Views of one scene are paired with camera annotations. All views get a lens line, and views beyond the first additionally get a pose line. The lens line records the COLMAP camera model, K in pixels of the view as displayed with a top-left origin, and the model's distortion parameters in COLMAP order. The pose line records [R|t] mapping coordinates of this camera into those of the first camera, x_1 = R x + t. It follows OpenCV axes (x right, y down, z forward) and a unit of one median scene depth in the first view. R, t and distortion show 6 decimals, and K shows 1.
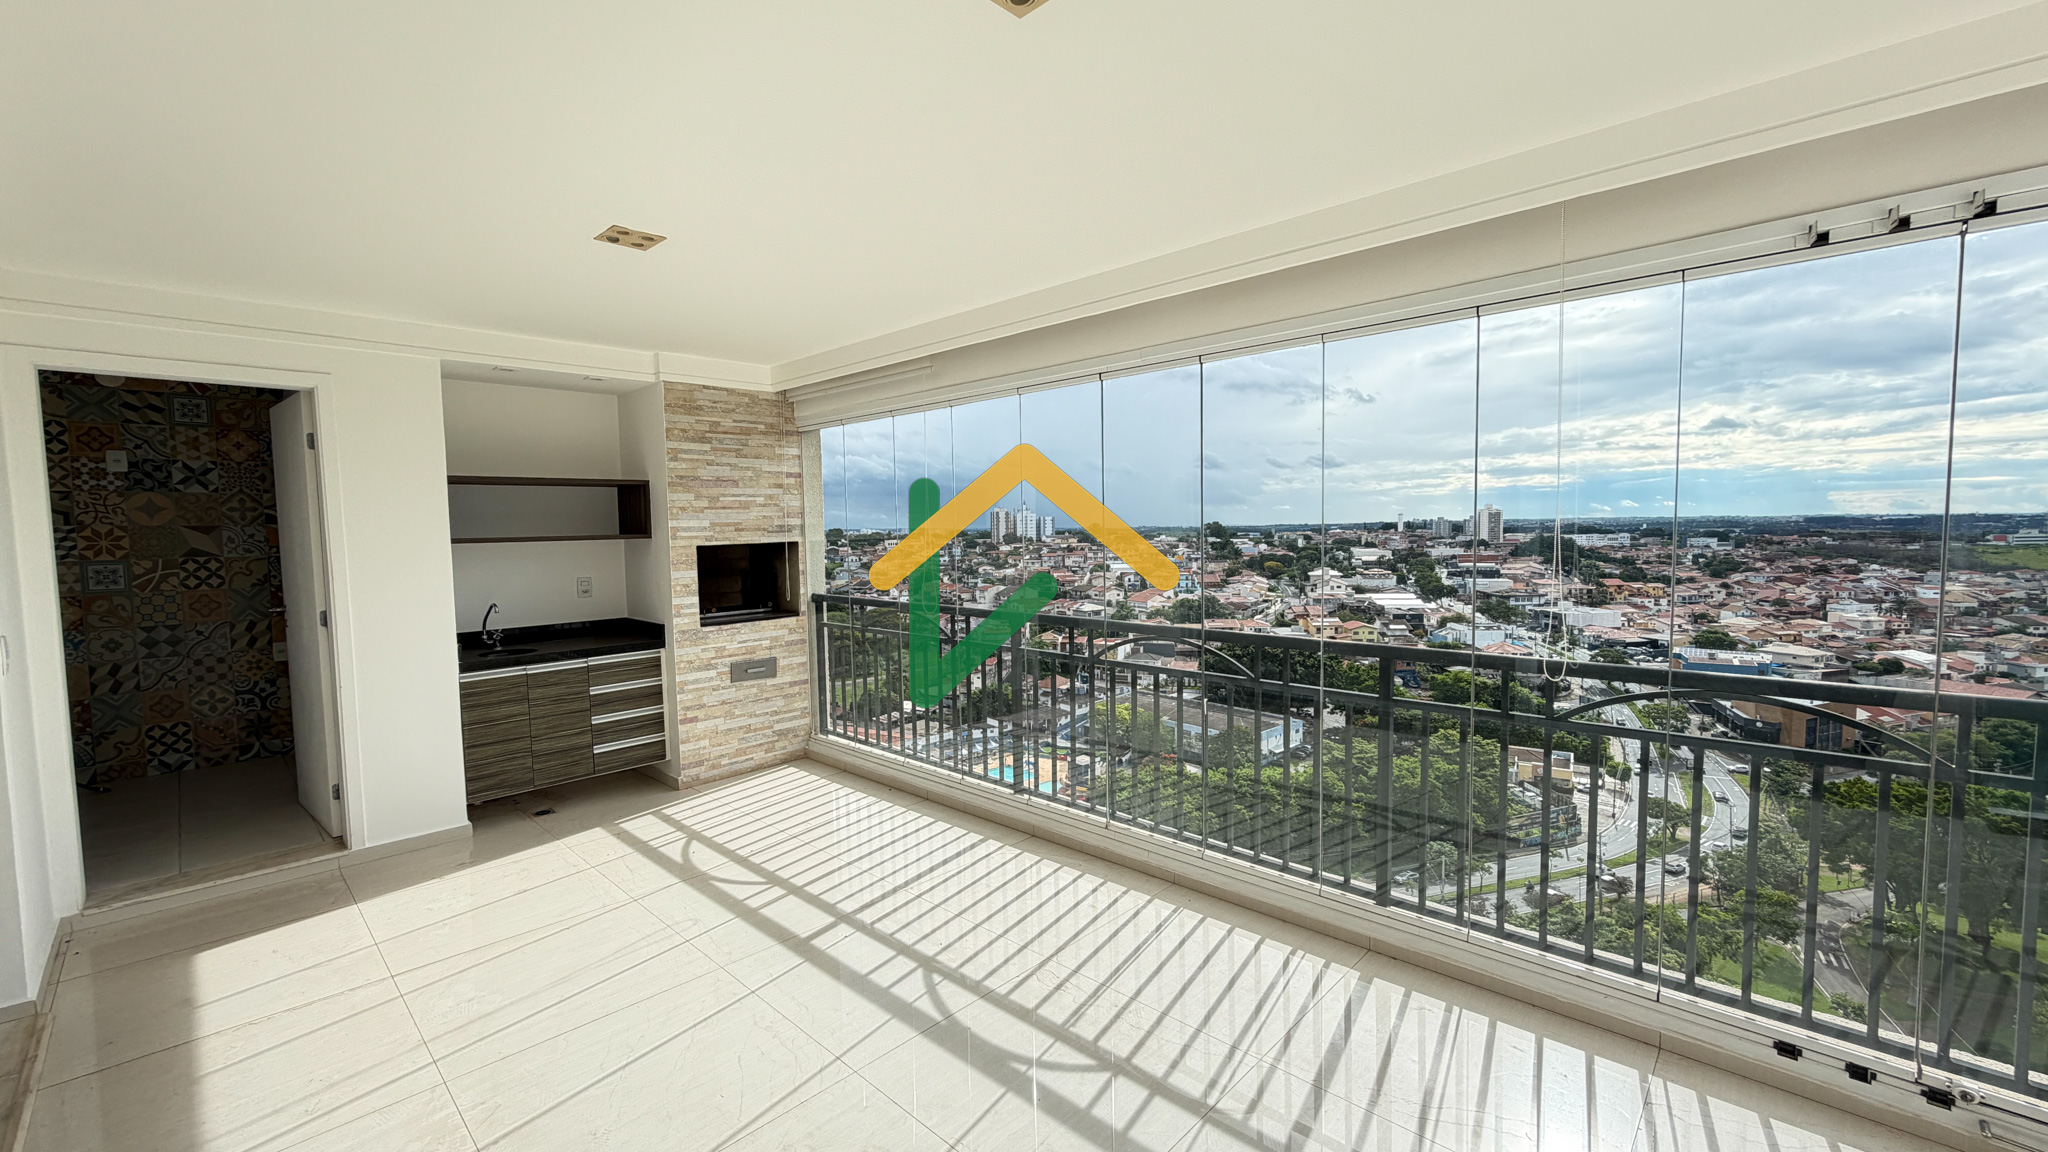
lens RADIAL K [[811.8, 0, 1012.4], [0, 811.8, 575.9], [0, 0, 1]] dist [-0.000017, 0.000016]
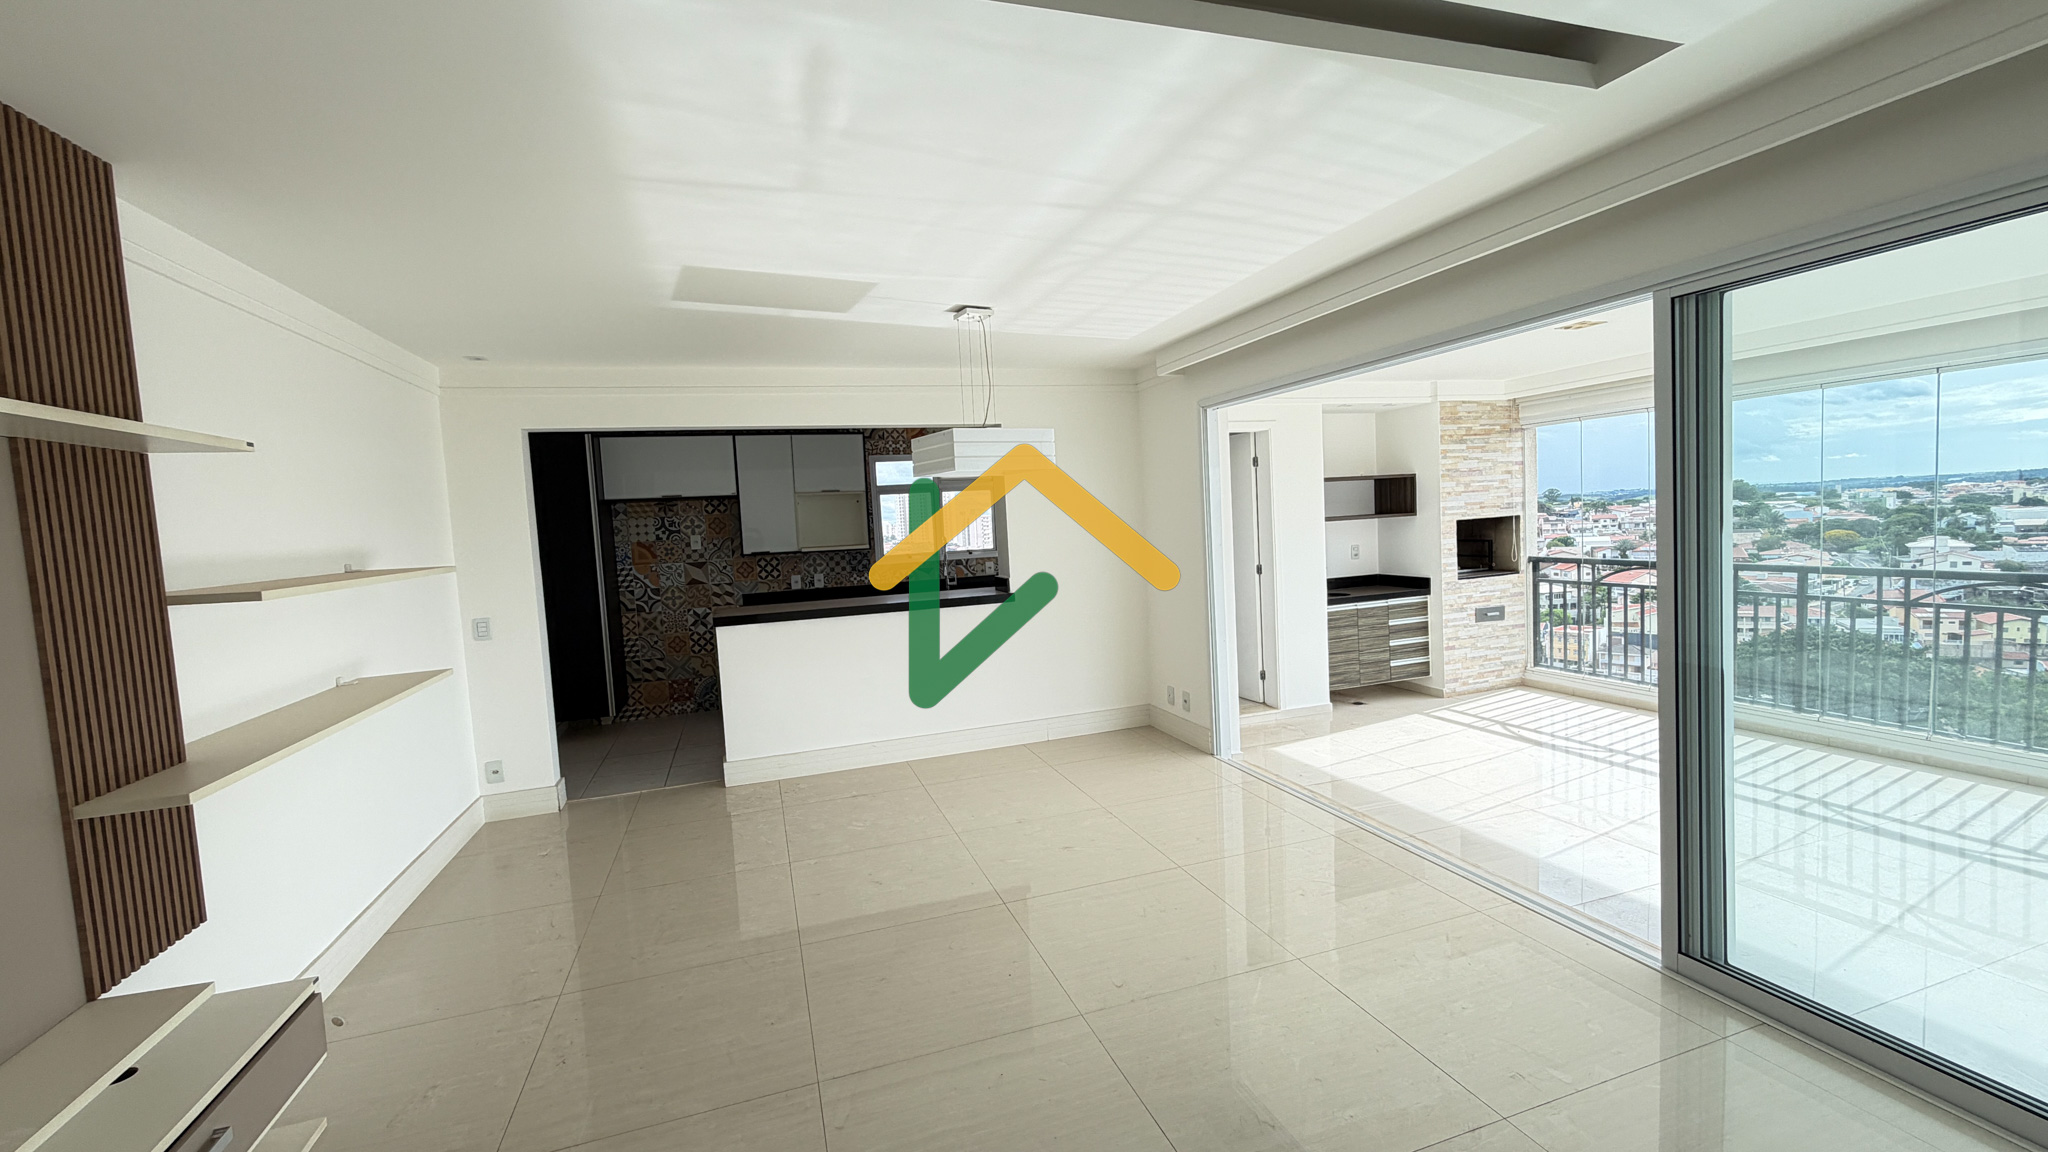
lens RADIAL K [[811.8, 0, 1016.5], [0, 811.8, 572.2], [0, 0, 1]] dist [-0.000017, 0.000016]
pose [[0.886541, 0.001136, -0.462650, -0.403368], [0.008824, 0.999774, 0.019364, 0.017027], [0.462567, -0.021250, 0.886330, -0.533346]]
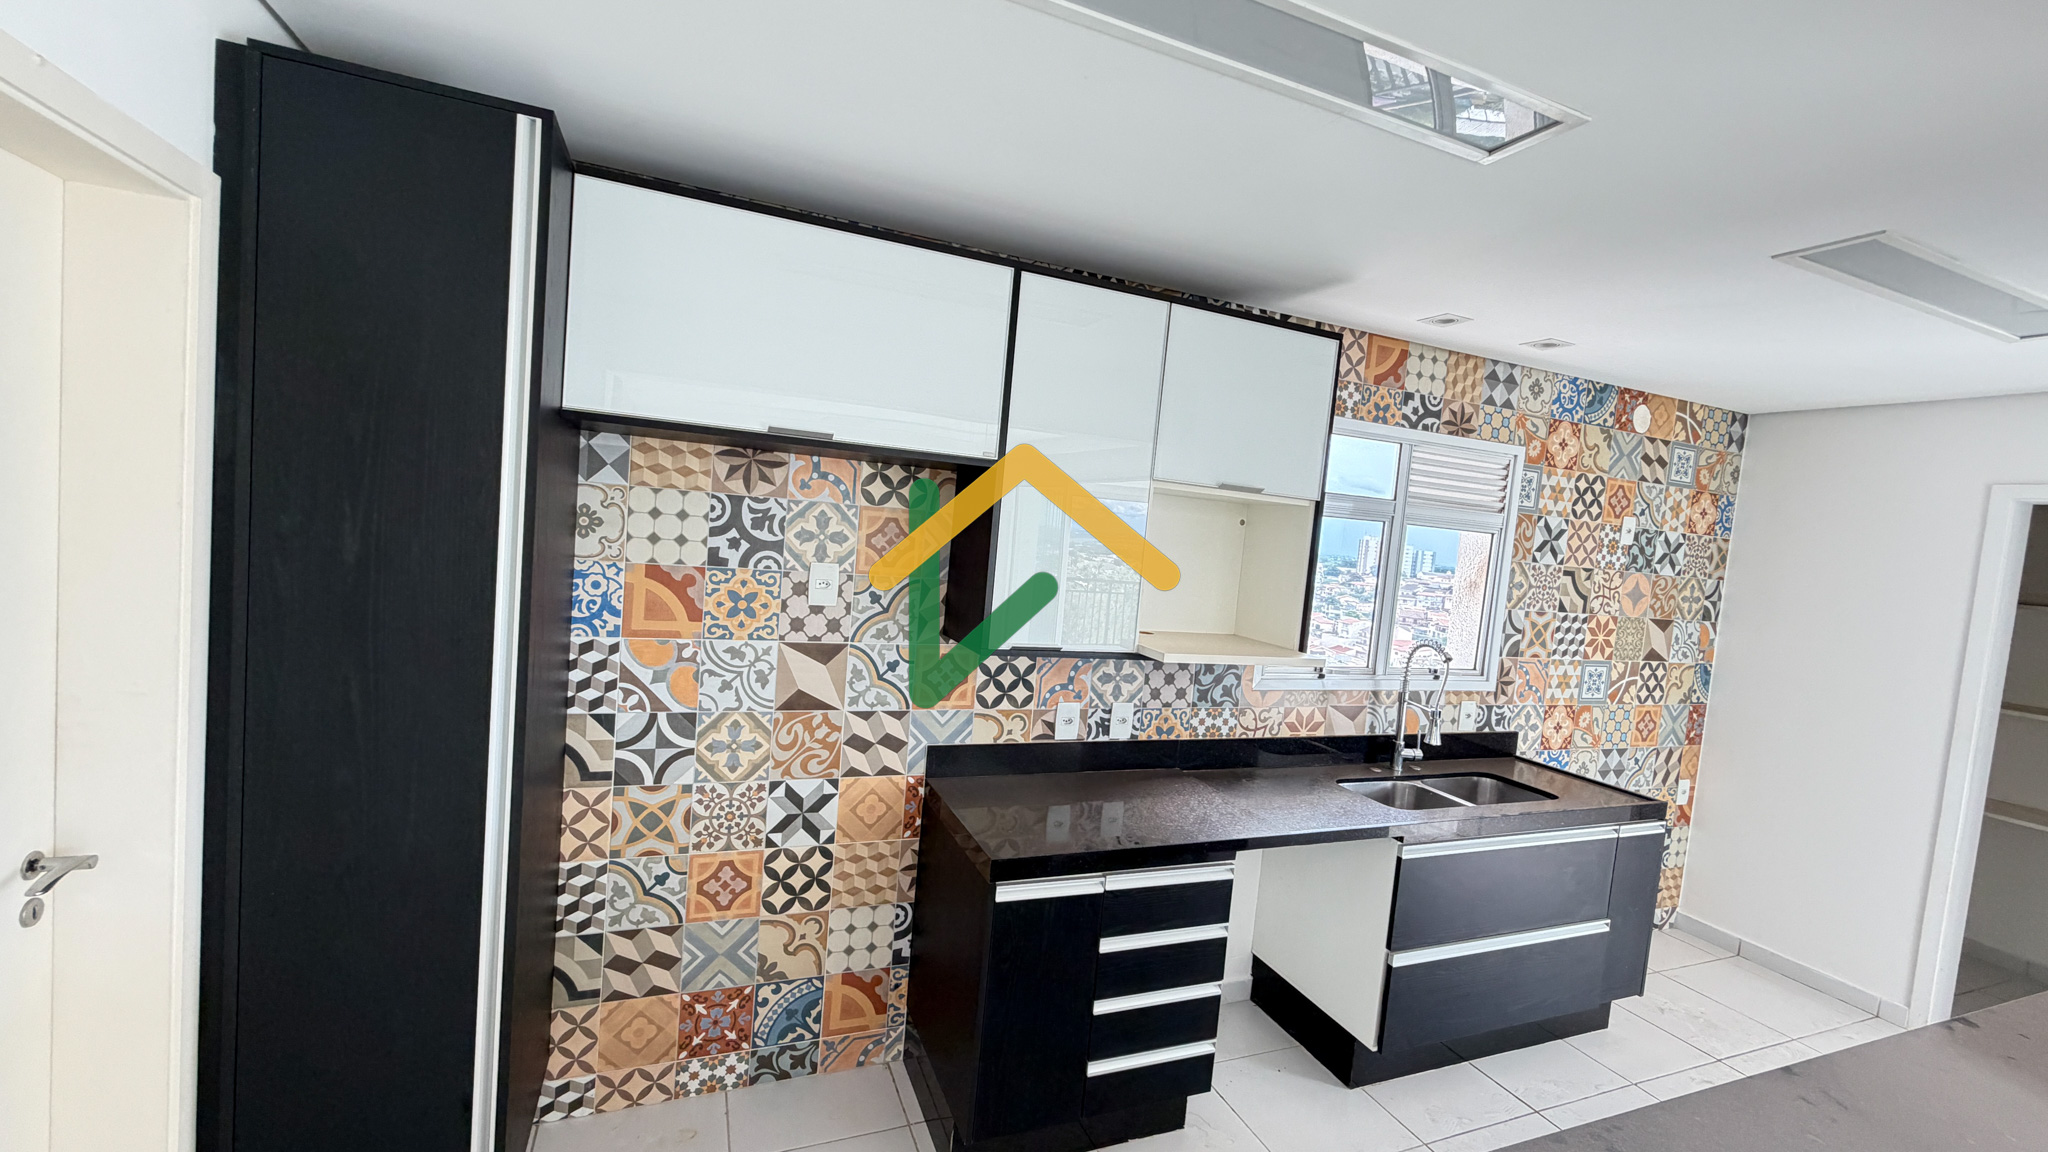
lens RADIAL K [[811.8, 0, 1017.2], [0, 811.8, 573.3], [0, 0, 1]] dist [-0.000017, 0.000016]
pose [[0.907828, 0.117712, -0.402482, -1.272359], [-0.124944, 0.992129, 0.008344, -0.037111], [0.400296, 0.042713, 0.915390, 0.084897]]
